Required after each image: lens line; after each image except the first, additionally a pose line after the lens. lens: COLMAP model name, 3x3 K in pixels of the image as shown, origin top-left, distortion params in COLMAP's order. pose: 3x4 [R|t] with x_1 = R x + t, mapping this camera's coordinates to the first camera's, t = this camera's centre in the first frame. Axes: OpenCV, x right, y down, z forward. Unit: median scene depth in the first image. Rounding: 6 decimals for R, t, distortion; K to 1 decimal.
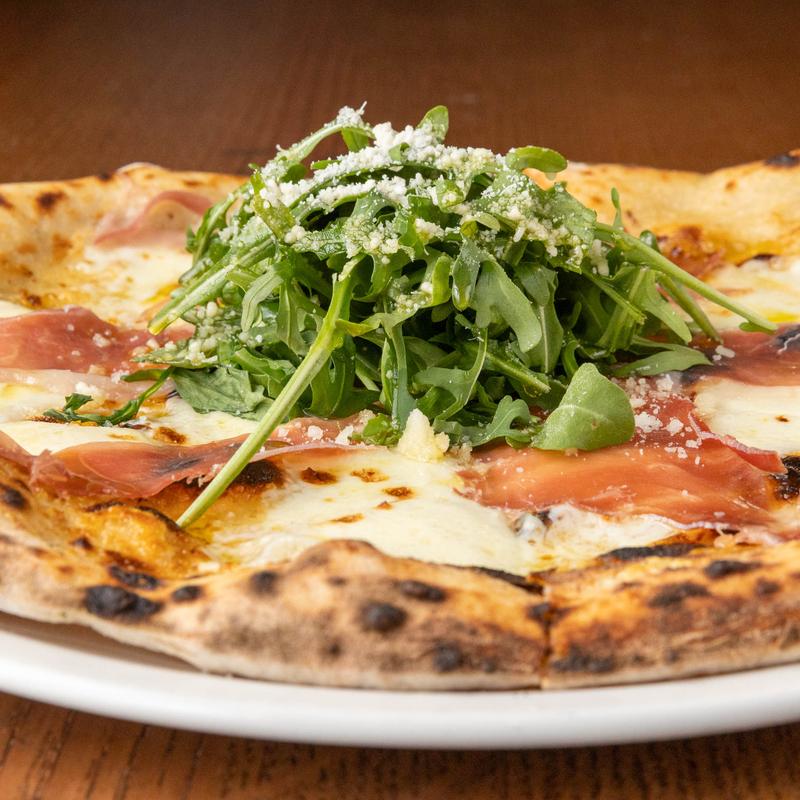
lens RADIAL K [[1994.9, 0, 398.6], [0, 1994.9, 400.2], [0, 0, 1]] dist [-0.091727, 0.000000]
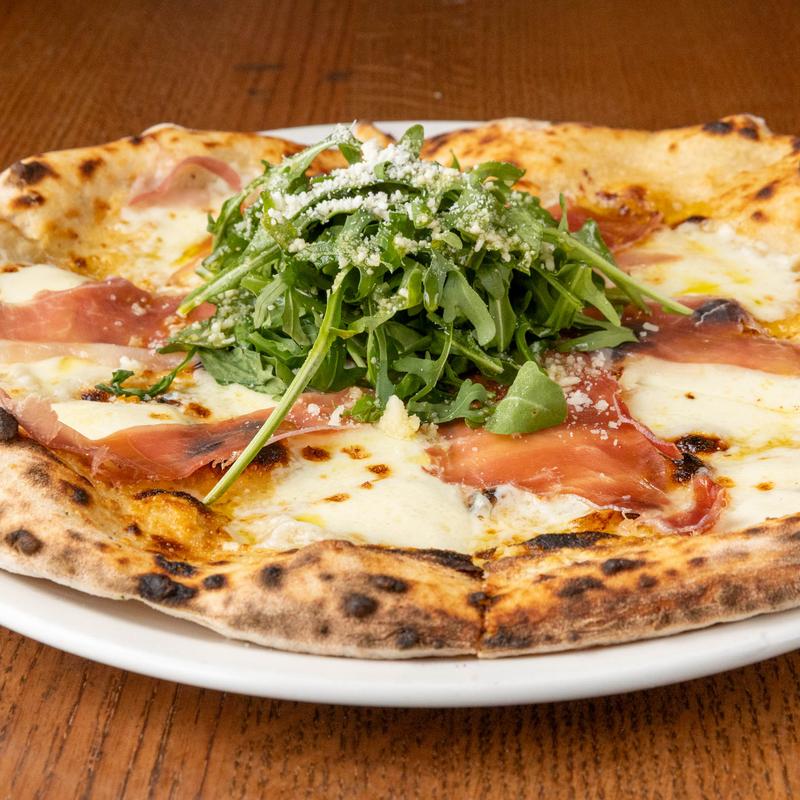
lens RADIAL K [[1994.9, 0, 401.1], [0, 1994.9, 399.9], [0, 0, 1]] dist [-0.091727, 0.000000]
pose [[0.999978, 0.002013, -0.006307, 0.020844], [-0.001184, 0.991659, 0.128881, -0.151185], [0.006514, -0.128870, 0.991640, -0.238577]]
